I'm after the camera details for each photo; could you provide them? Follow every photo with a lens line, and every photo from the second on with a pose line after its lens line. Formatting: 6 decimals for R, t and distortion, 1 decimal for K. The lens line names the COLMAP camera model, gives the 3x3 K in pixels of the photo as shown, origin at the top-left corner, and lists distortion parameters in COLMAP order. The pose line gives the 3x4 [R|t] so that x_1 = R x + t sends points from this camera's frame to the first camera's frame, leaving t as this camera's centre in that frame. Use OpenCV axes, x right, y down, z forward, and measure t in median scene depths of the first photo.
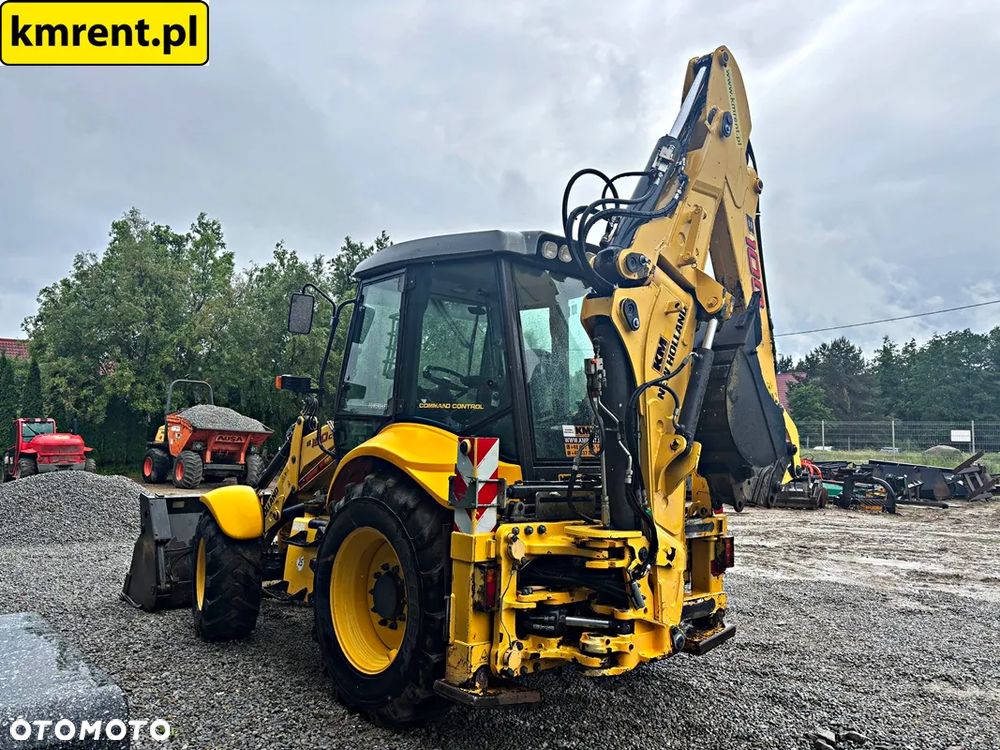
lens RADIAL K [[756.1, 0, 503.9], [0, 756.1, 371.9], [0, 0, 1]] dist [0.045354, -0.048521]
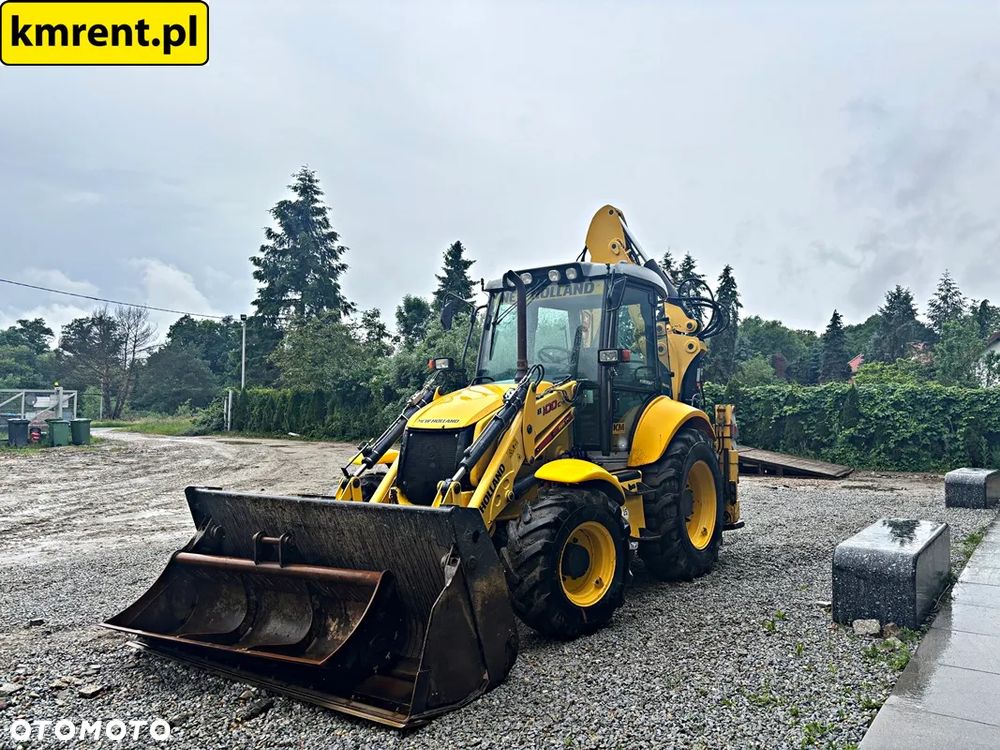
lens RADIAL K [[756.1, 0, 505.5], [0, 756.1, 373.3], [0, 0, 1]] dist [0.045354, -0.048521]
pose [[-0.216568, 0.033687, 0.975686, -1.598451], [-0.085574, 0.994903, -0.053344, 0.135685], [-0.972510, -0.095046, -0.212581, 1.688662]]
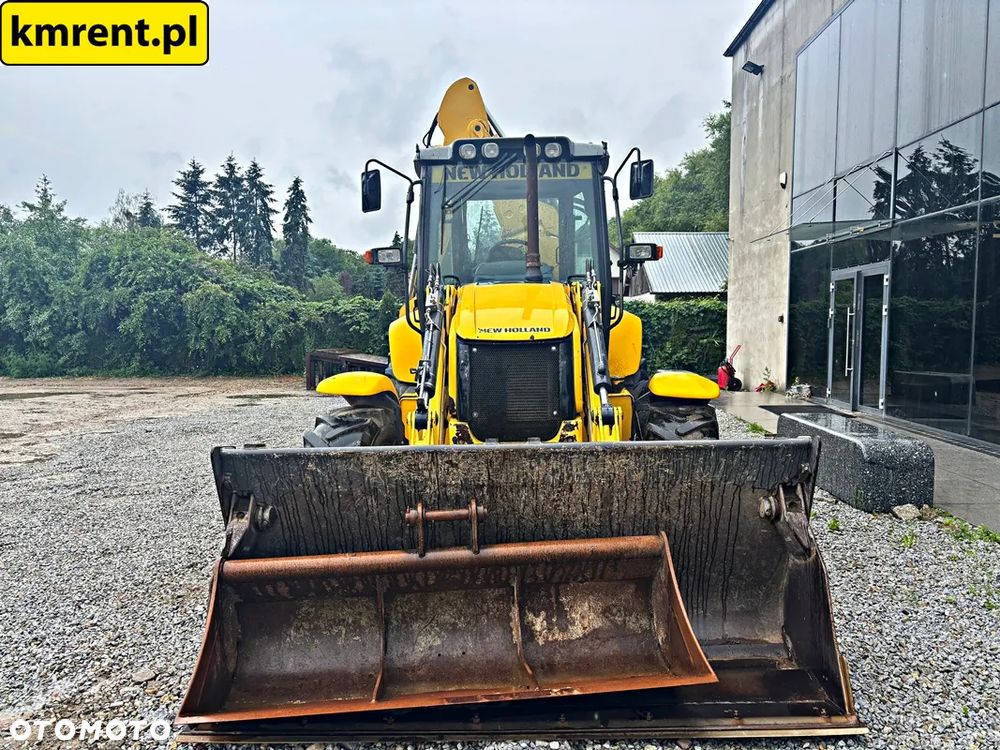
lens RADIAL K [[756.1, 0, 502.3], [0, 756.1, 380.1], [0, 0, 1]] dist [0.045354, -0.048521]
pose [[-0.725397, -0.054245, 0.686190, -0.986437], [-0.056280, 0.998226, 0.019417, 0.201965], [-0.686026, -0.024533, -0.727163, 2.205341]]
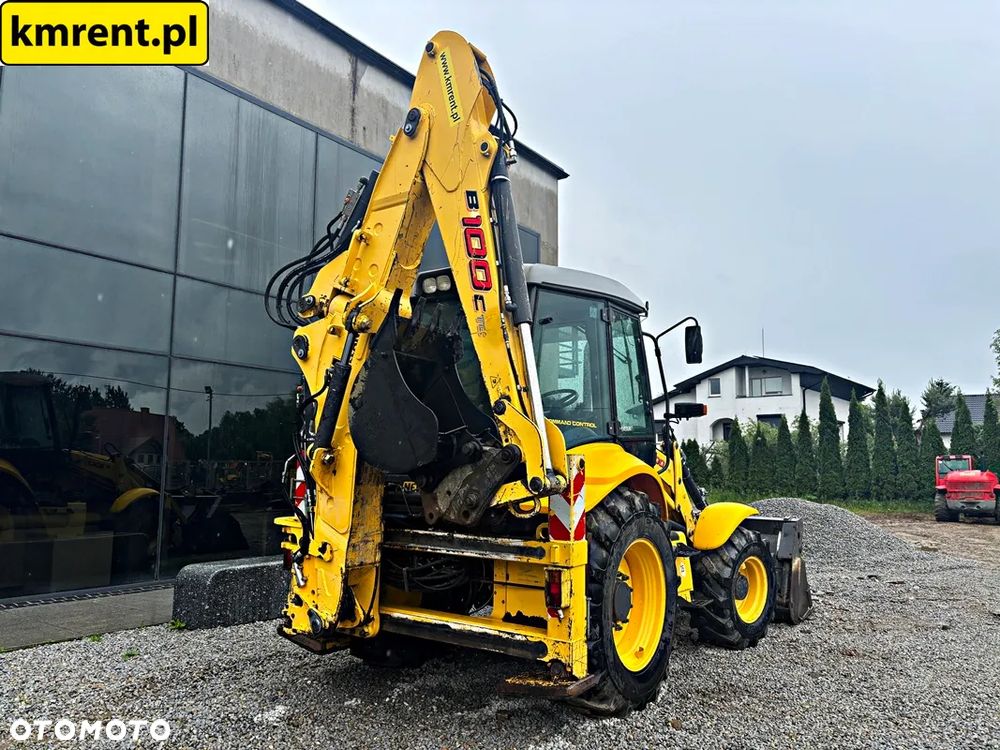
lens RADIAL K [[756.1, 0, 507.3], [0, 756.1, 375.2], [0, 0, 1]] dist [0.045354, -0.048521]
pose [[0.229719, -0.124104, -0.965312, 1.194298], [0.072823, 0.991248, -0.110108, 0.109163], [0.970529, -0.045003, 0.236747, 0.852849]]
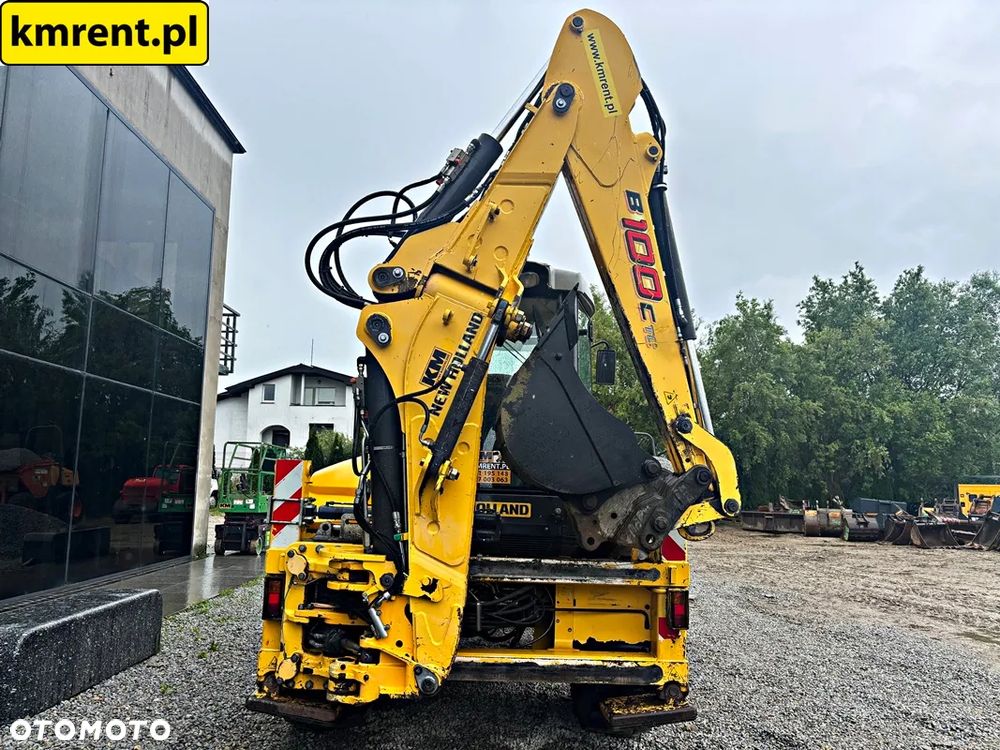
lens RADIAL K [[756.1, 0, 506.0], [0, 756.1, 373.6], [0, 0, 1]] dist [0.045354, -0.048521]
pose [[0.767242, -0.084817, -0.635725, 0.751677], [0.040742, 0.995660, -0.083668, 0.056768], [0.640063, 0.038293, 0.767368, 0.295512]]
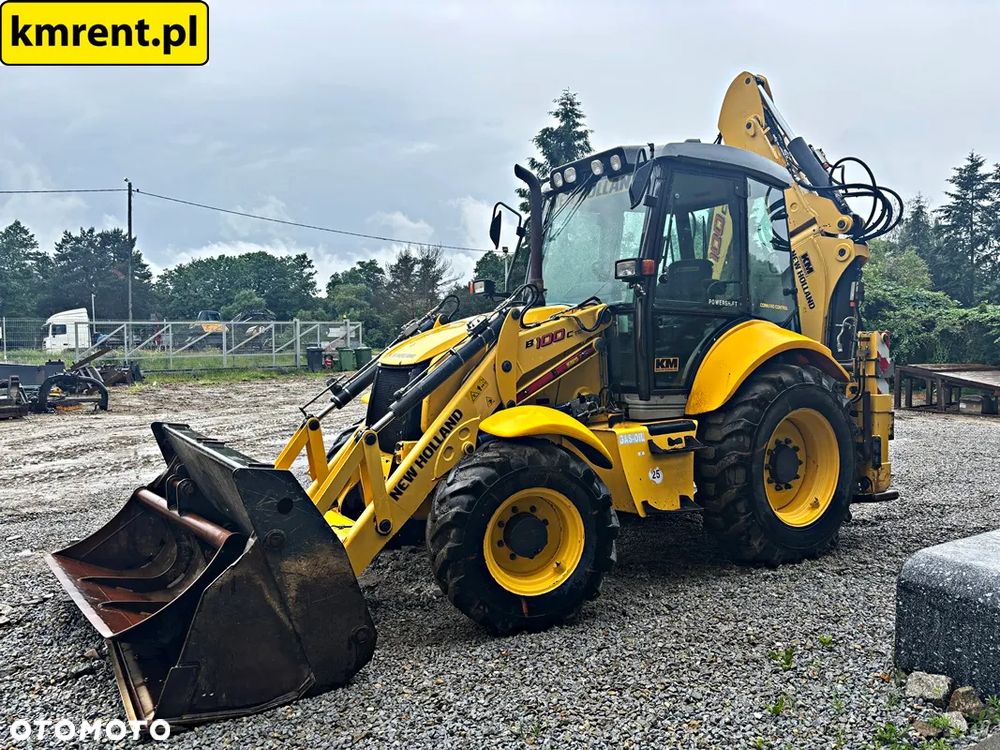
lens RADIAL K [[756.1, 0, 502.1], [0, 756.1, 372.6], [0, 0, 1]] dist [0.045354, -0.048521]
pose [[0.177730, -0.058779, 0.982322, -1.360447], [-0.075575, 0.994451, 0.073179, 0.094137], [-0.981173, -0.087245, 0.172301, 1.208251]]
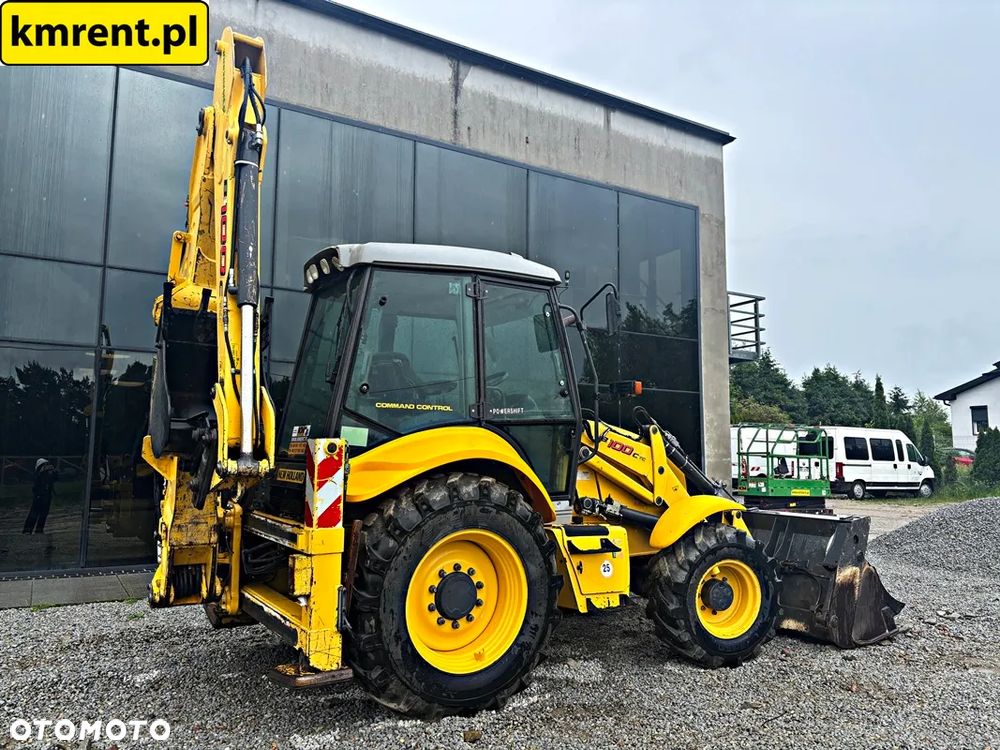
lens RADIAL K [[756.1, 0, 508.4], [0, 756.1, 373.0], [0, 0, 1]] dist [0.045354, -0.048521]
pose [[-0.174393, -0.123065, -0.976955, 1.149805], [0.071507, 0.987957, -0.137215, 0.170899], [0.982076, -0.093788, -0.163493, 1.502316]]
